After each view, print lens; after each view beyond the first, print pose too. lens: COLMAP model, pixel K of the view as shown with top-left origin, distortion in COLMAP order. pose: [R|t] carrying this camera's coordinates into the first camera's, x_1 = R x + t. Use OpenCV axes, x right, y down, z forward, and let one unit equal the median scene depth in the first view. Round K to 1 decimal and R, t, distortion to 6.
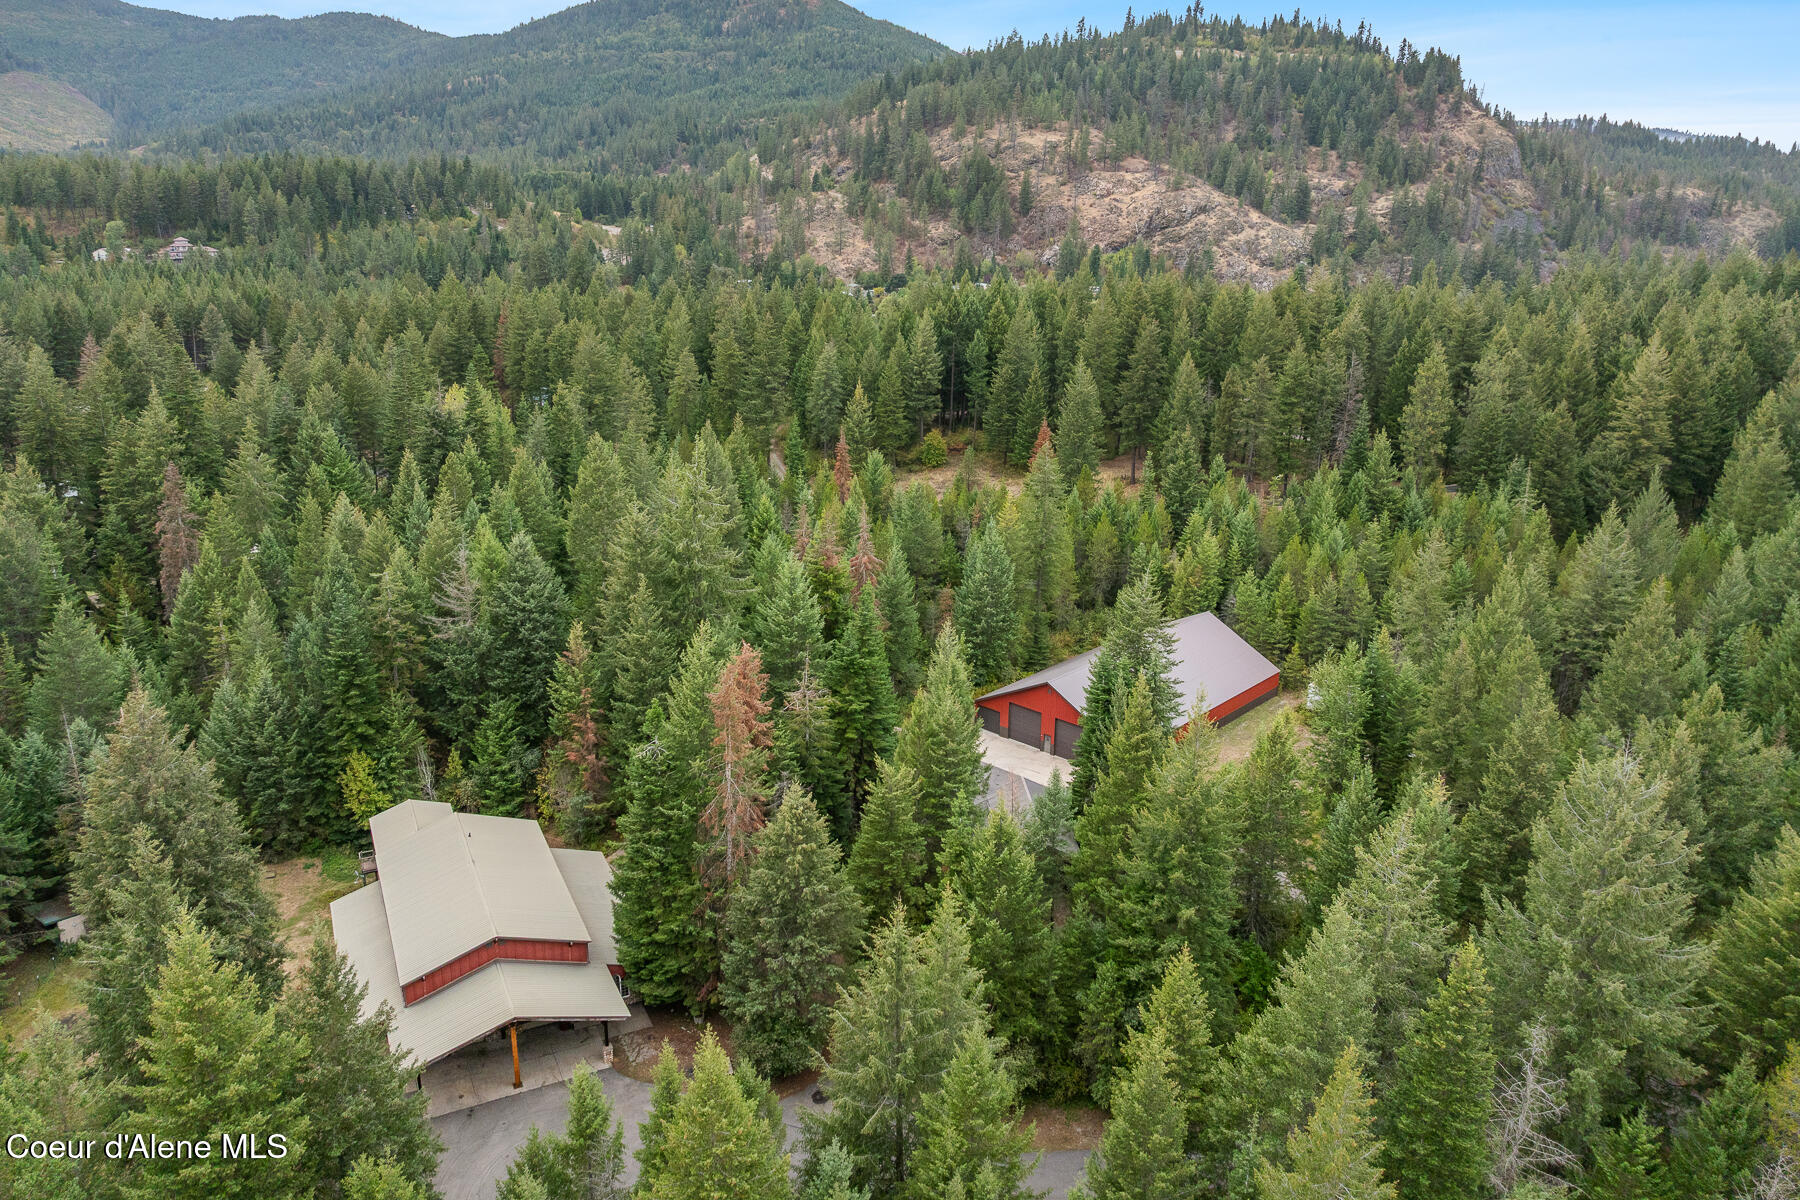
lens RADIAL K [[1273.2, 0, 891.7], [0, 1273.2, 535.2], [0, 0, 1]] dist [-0.005248, 0.003939]
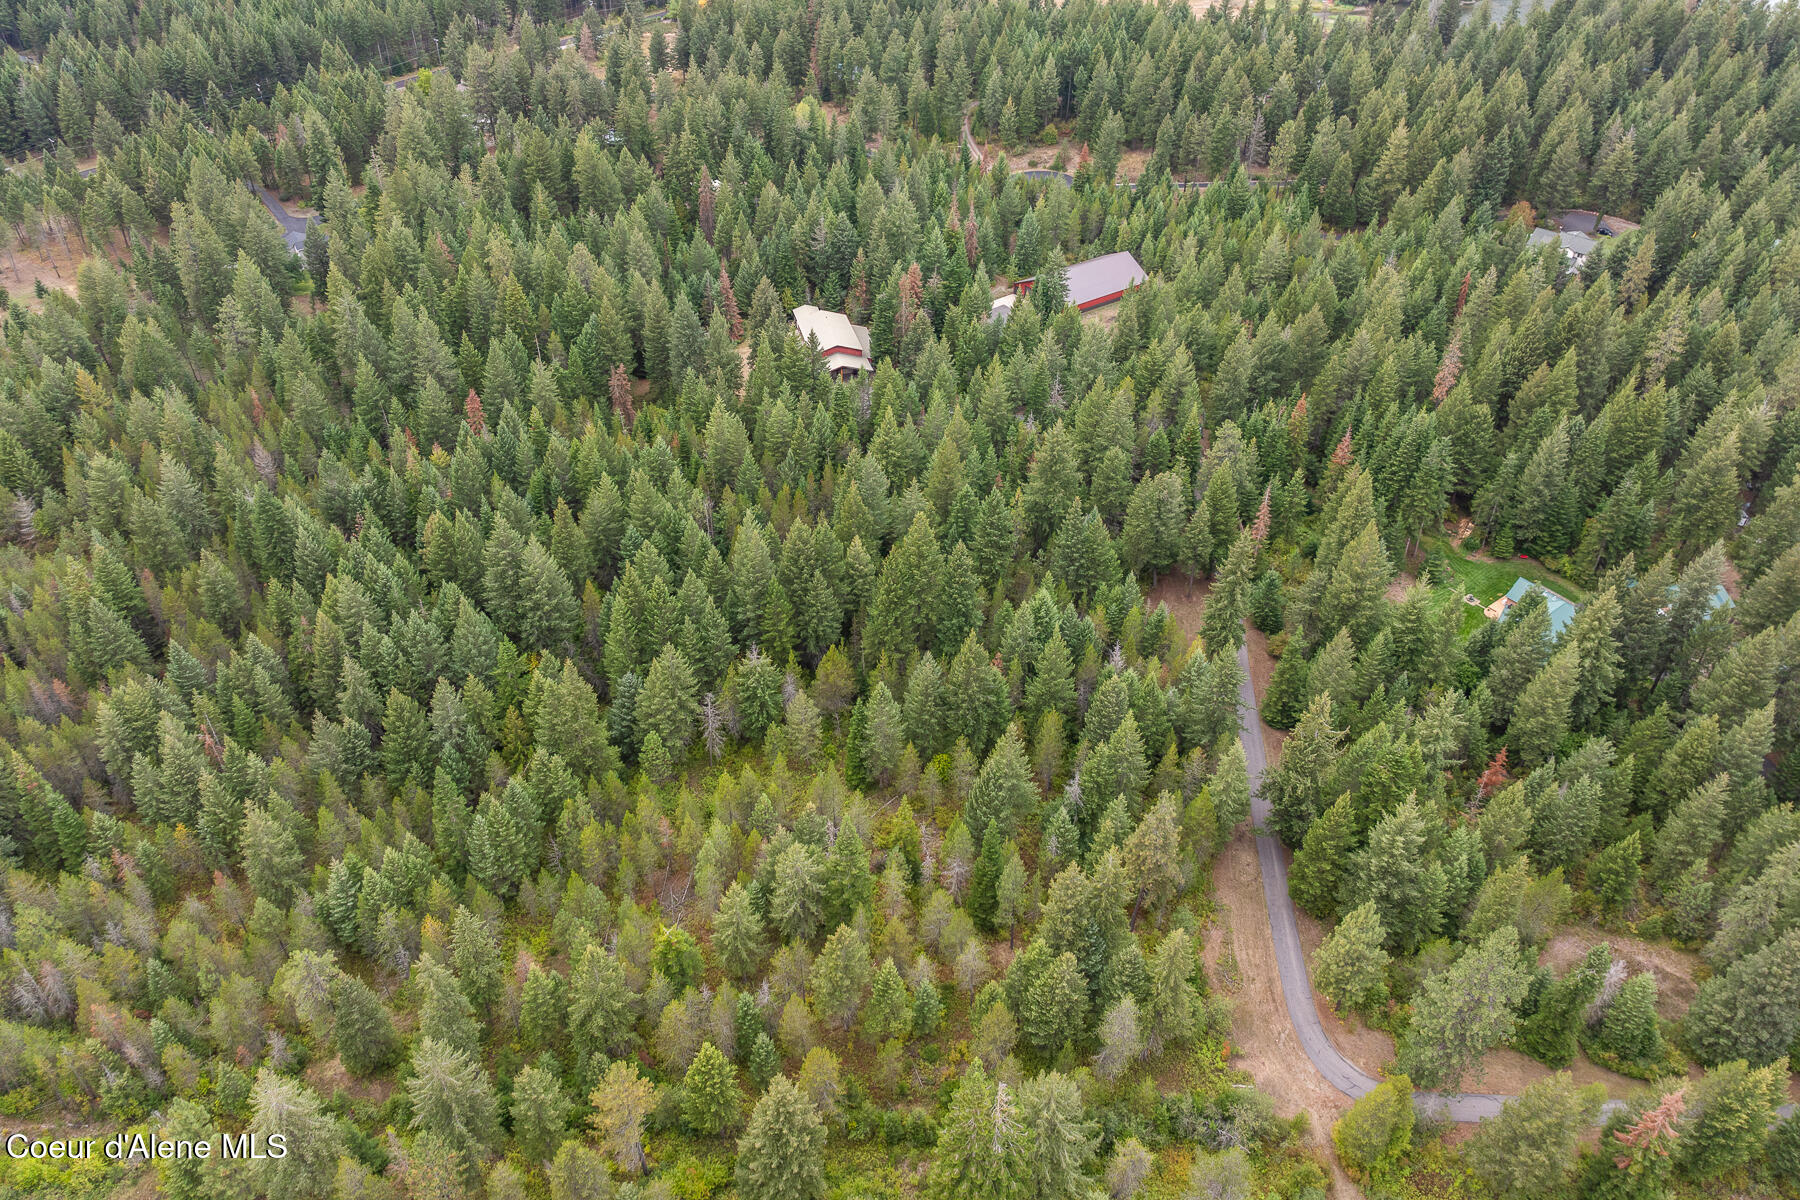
lens RADIAL K [[1273.2, 0, 891.7], [0, 1273.2, 535.2], [0, 0, 1]] dist [-0.005248, 0.003939]
pose [[0.978247, 0.111949, -0.174641, 0.367080], [-0.043068, 0.933141, 0.356921, -0.328996], [0.202922, -0.341636, 0.917664, -1.712430]]
